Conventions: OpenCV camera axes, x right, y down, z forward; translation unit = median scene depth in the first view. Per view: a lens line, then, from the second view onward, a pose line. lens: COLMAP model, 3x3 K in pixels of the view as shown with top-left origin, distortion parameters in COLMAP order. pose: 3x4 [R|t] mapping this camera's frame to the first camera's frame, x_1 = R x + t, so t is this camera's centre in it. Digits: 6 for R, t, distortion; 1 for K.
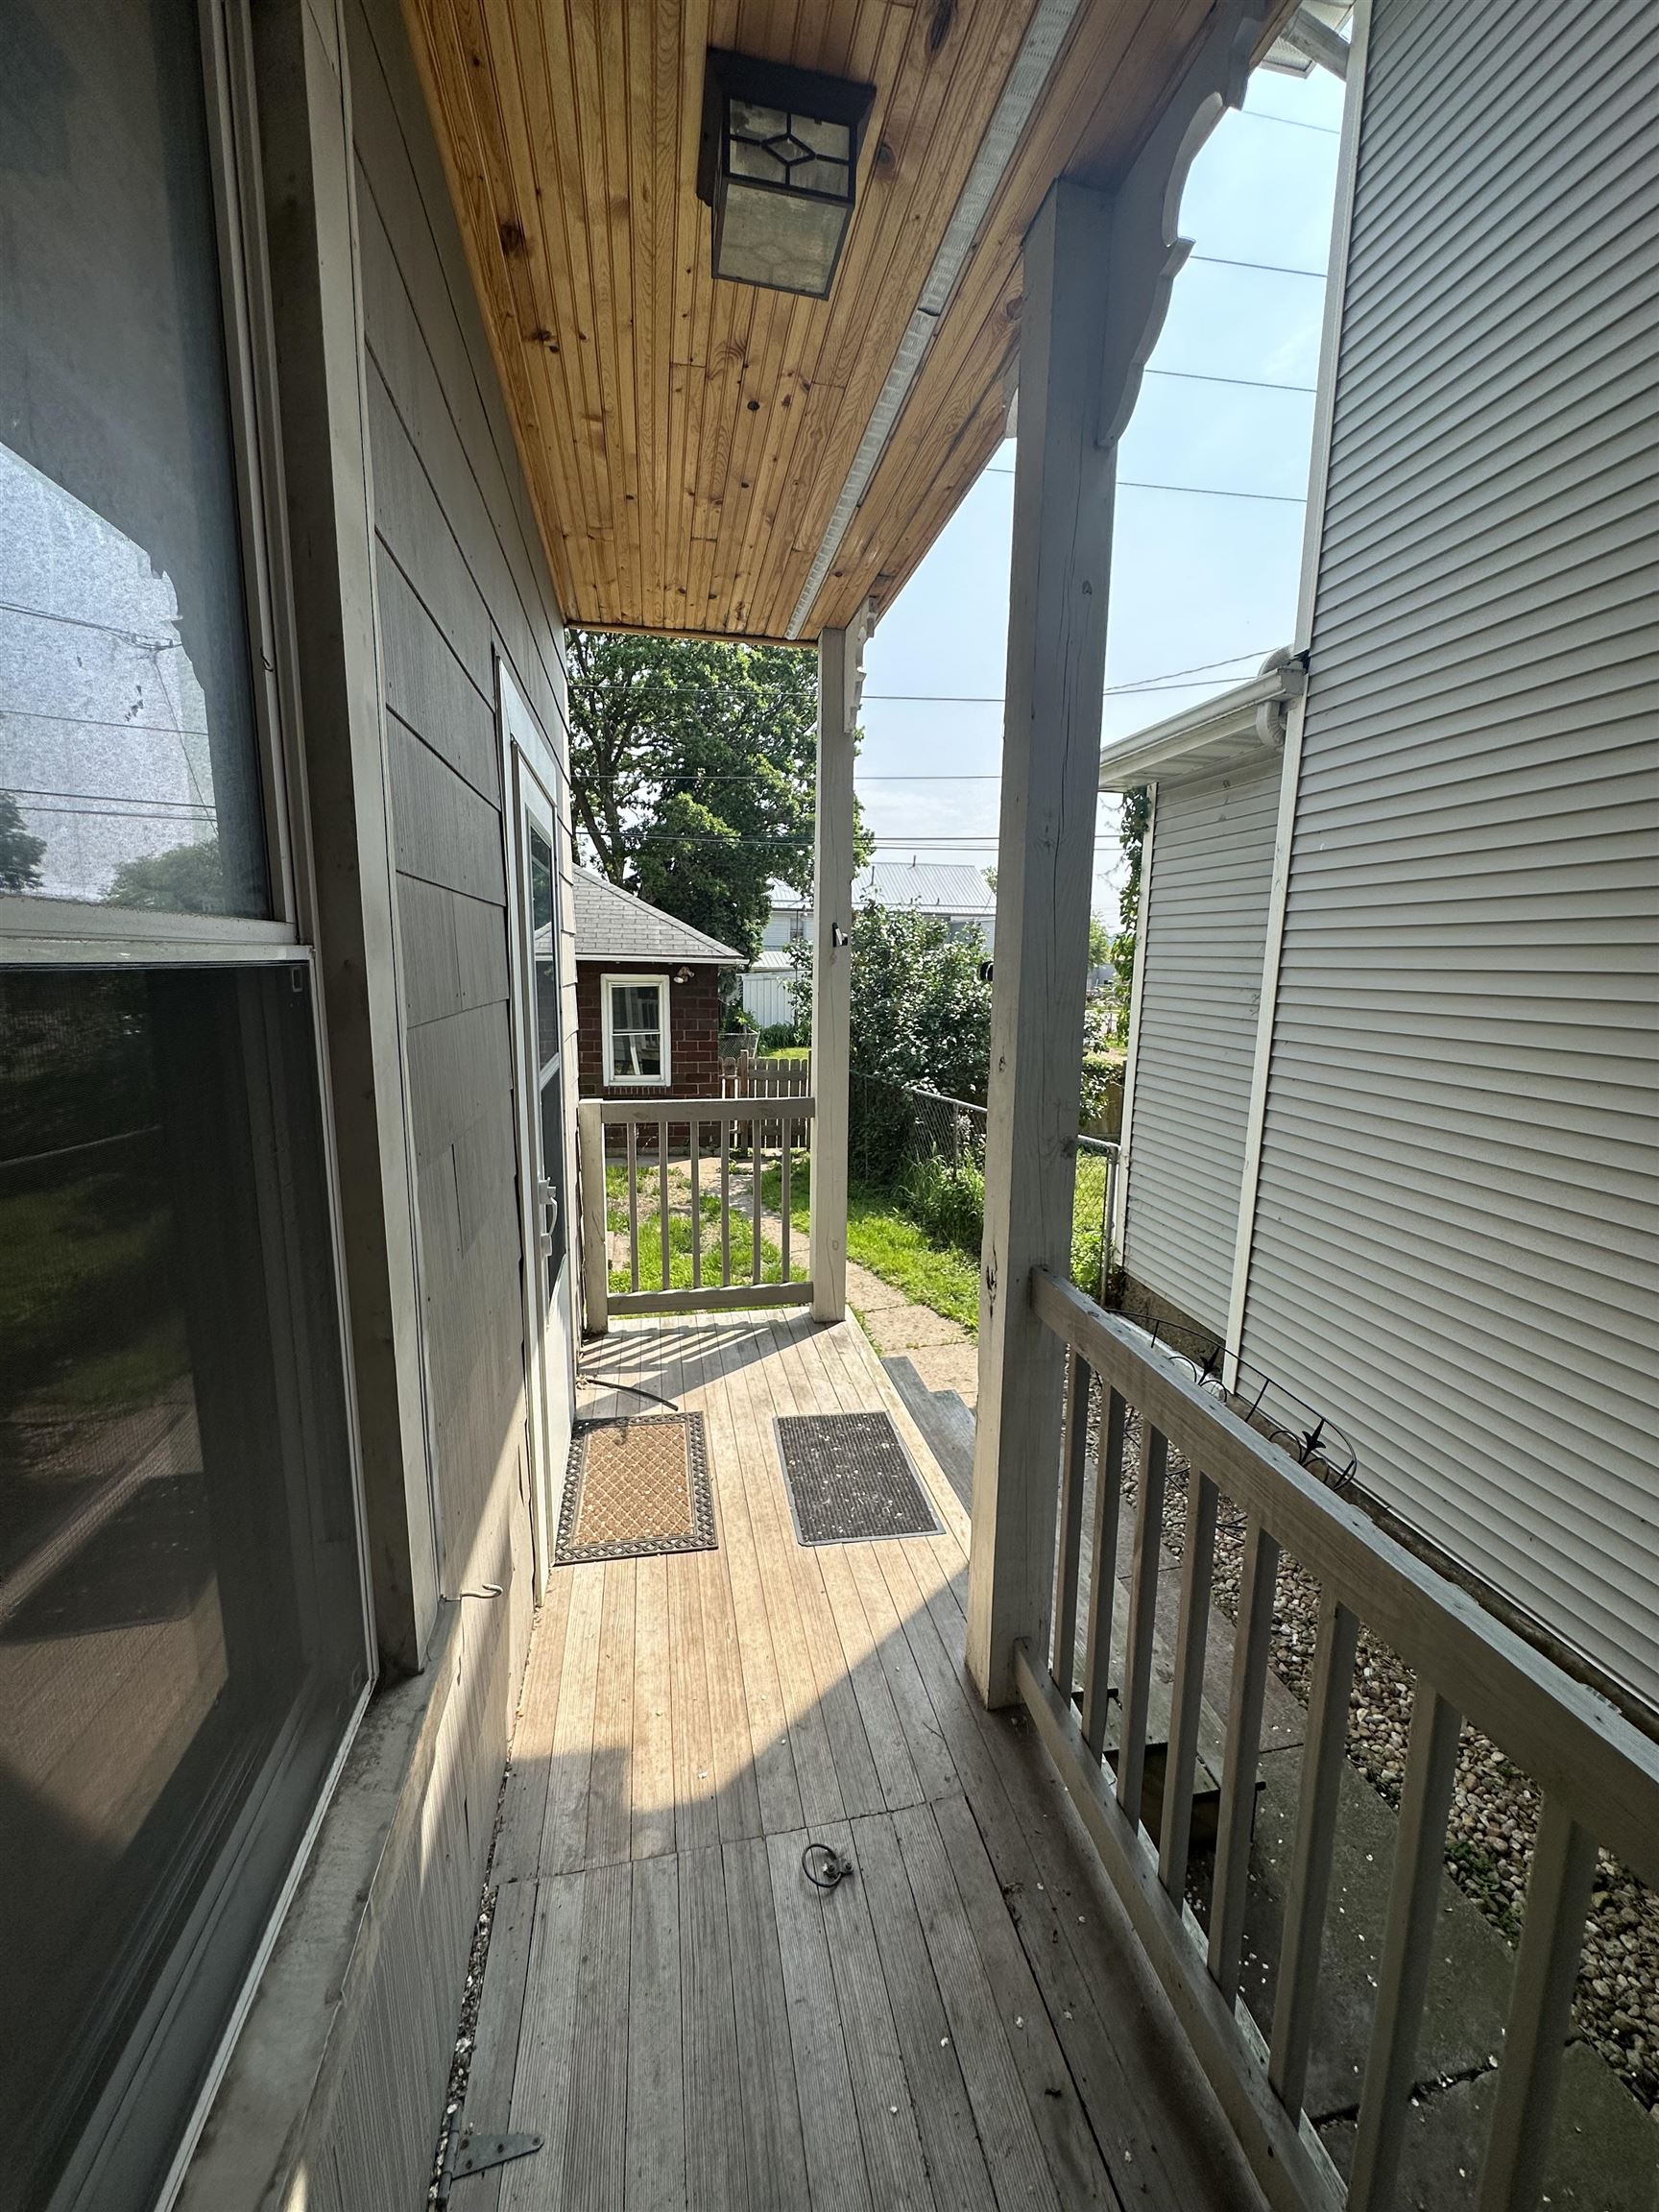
lens RADIAL K [[888.1, 0, 836.3], [0, 888.1, 1100.3], [0, 0, 1]] dist [-0.001854, 0.000095]
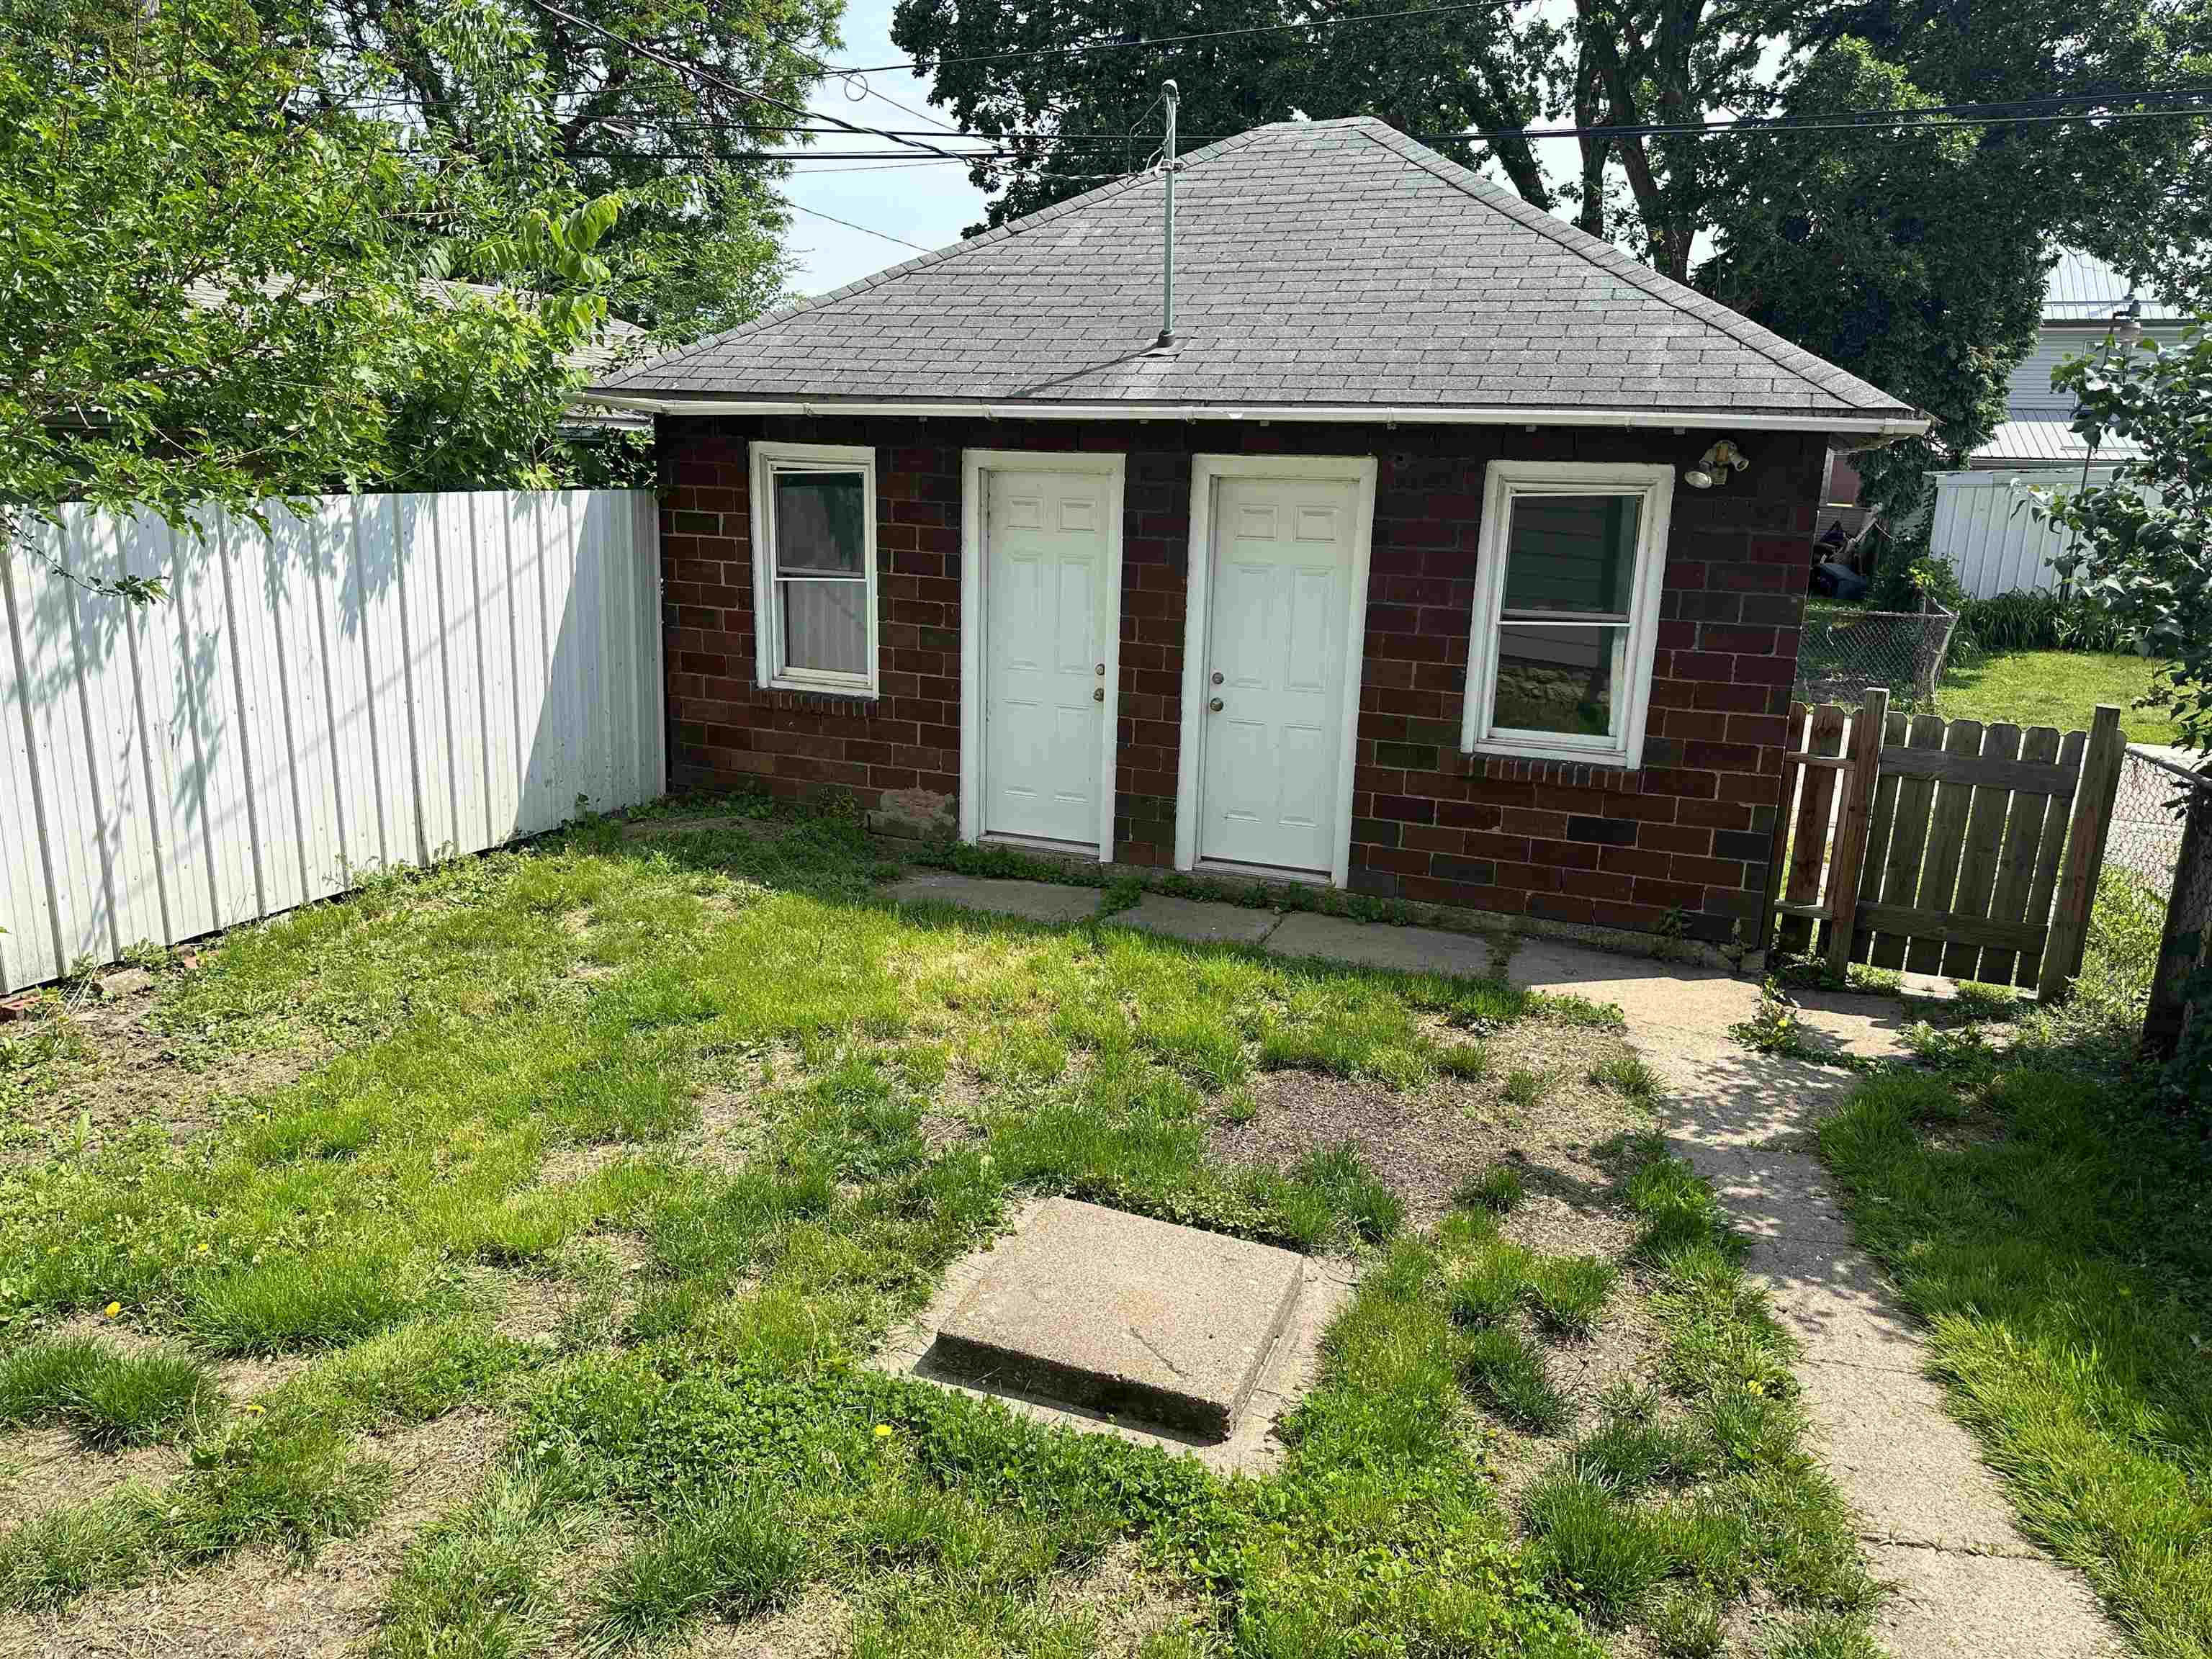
lens RADIAL K [[1547.7, 0, 1106.0], [0, 1547.7, 829.5], [0, 0, 1]] dist [0.093697, -0.112679]
pose [[0.831862, 0.141947, -0.536523, -0.015584], [-0.096318, 0.988993, 0.112319, -0.038607], [0.546561, -0.041757, 0.836377, 0.293961]]
